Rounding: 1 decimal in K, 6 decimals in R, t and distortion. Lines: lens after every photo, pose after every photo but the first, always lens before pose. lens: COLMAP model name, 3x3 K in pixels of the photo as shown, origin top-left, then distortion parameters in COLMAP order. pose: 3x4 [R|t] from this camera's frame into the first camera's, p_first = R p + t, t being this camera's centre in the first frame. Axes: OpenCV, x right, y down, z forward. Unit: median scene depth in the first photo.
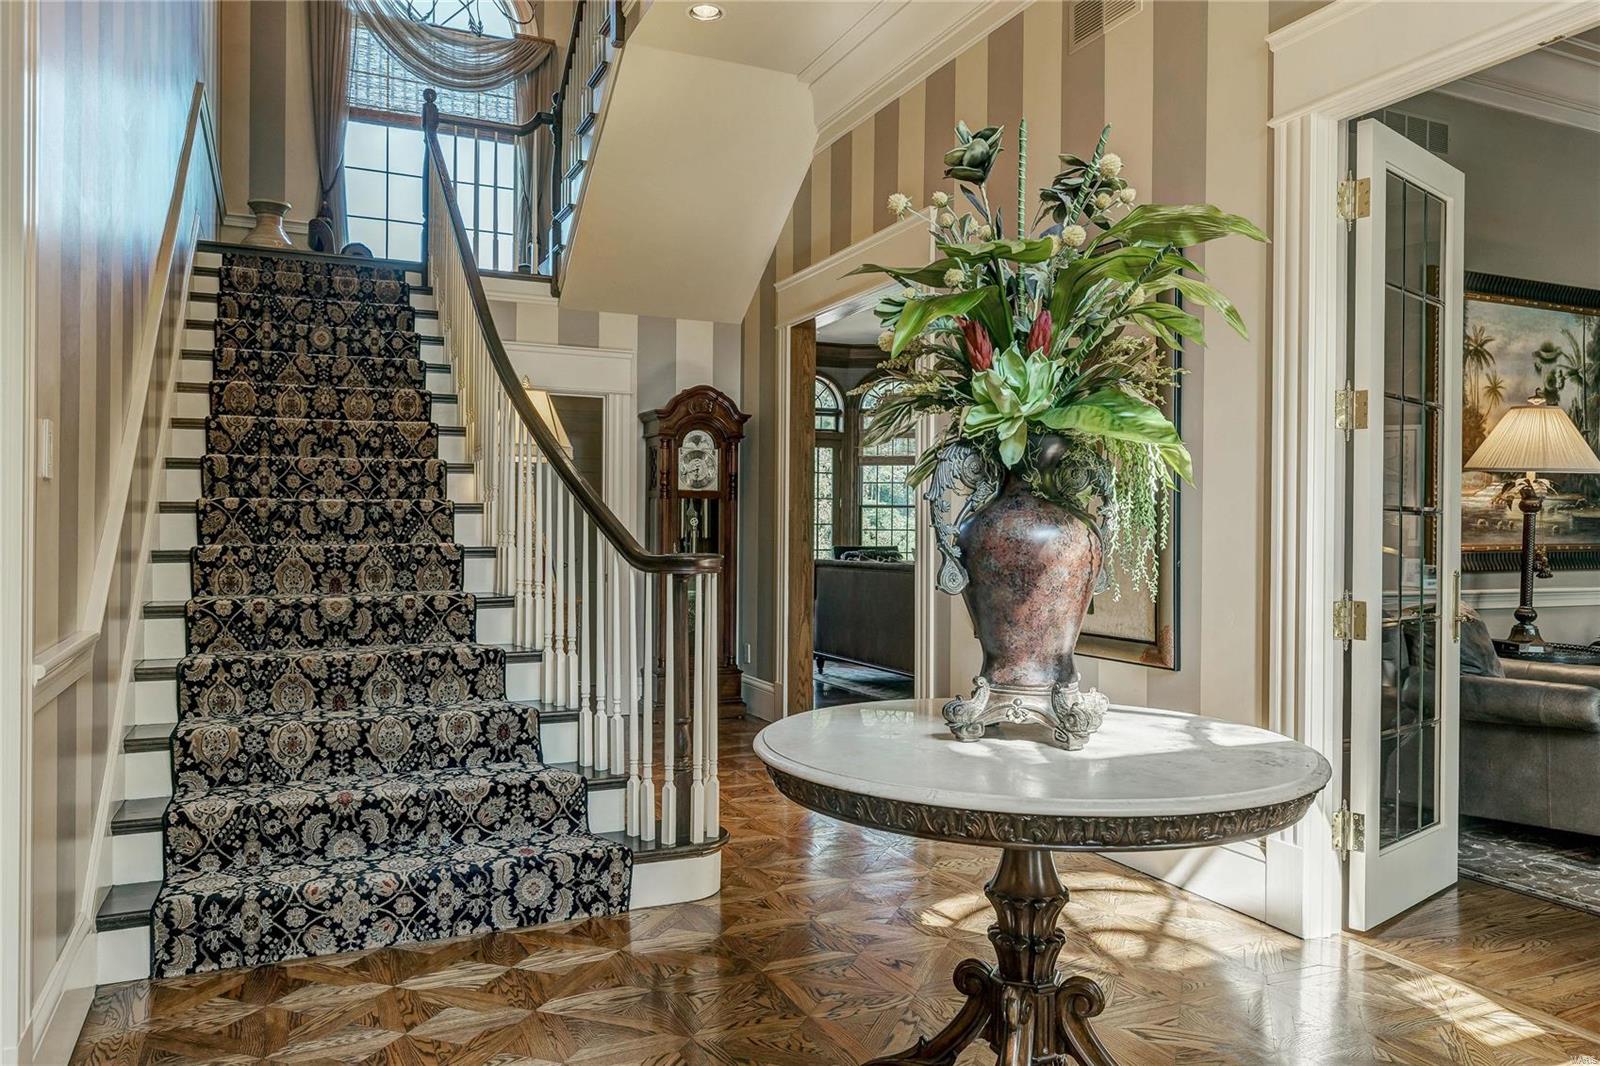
lens RADIAL K [[1106.3, 0, 800.0], [0, 1106.3, 533.0], [0, 0, 1]] dist [-0.000039, -0.000294]
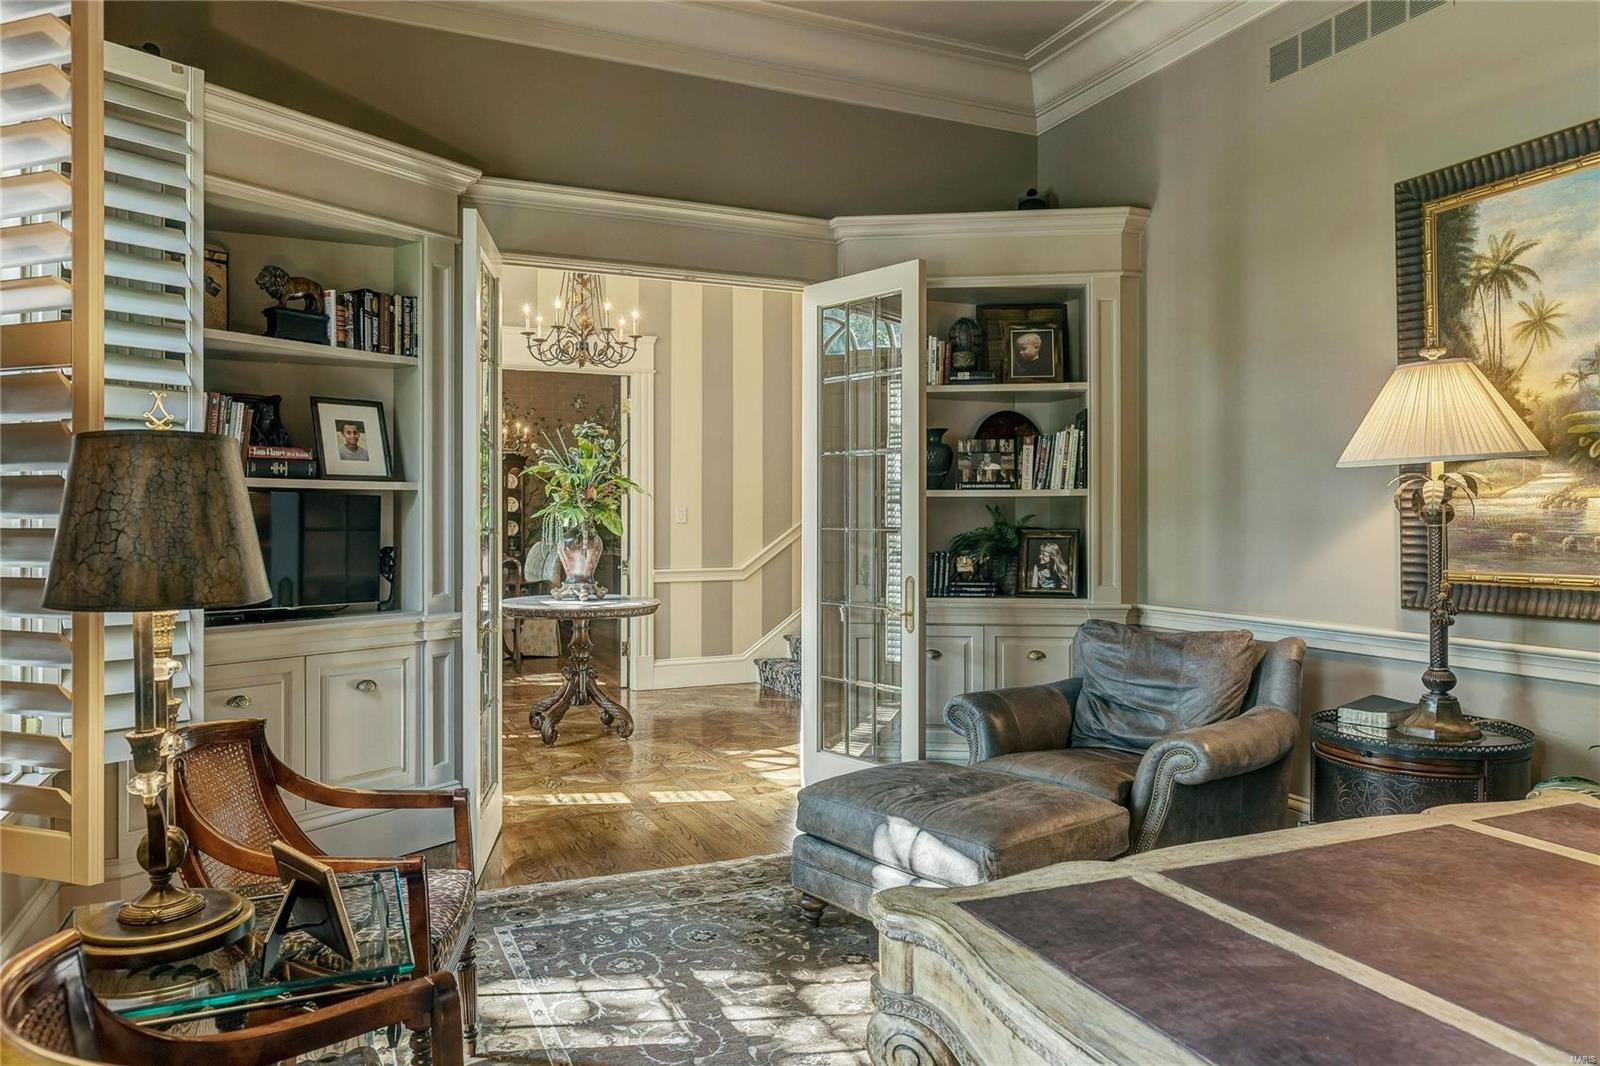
lens RADIAL K [[1106.3, 0, 800.0], [0, 1106.3, 533.0], [0, 0, 1]] dist [-0.000039, -0.000294]
pose [[-0.027548, 0.004301, -0.999611, 1.264697], [-0.008901, 0.999950, 0.004547, -0.012061], [0.999581, 0.009022, -0.027508, 0.610680]]
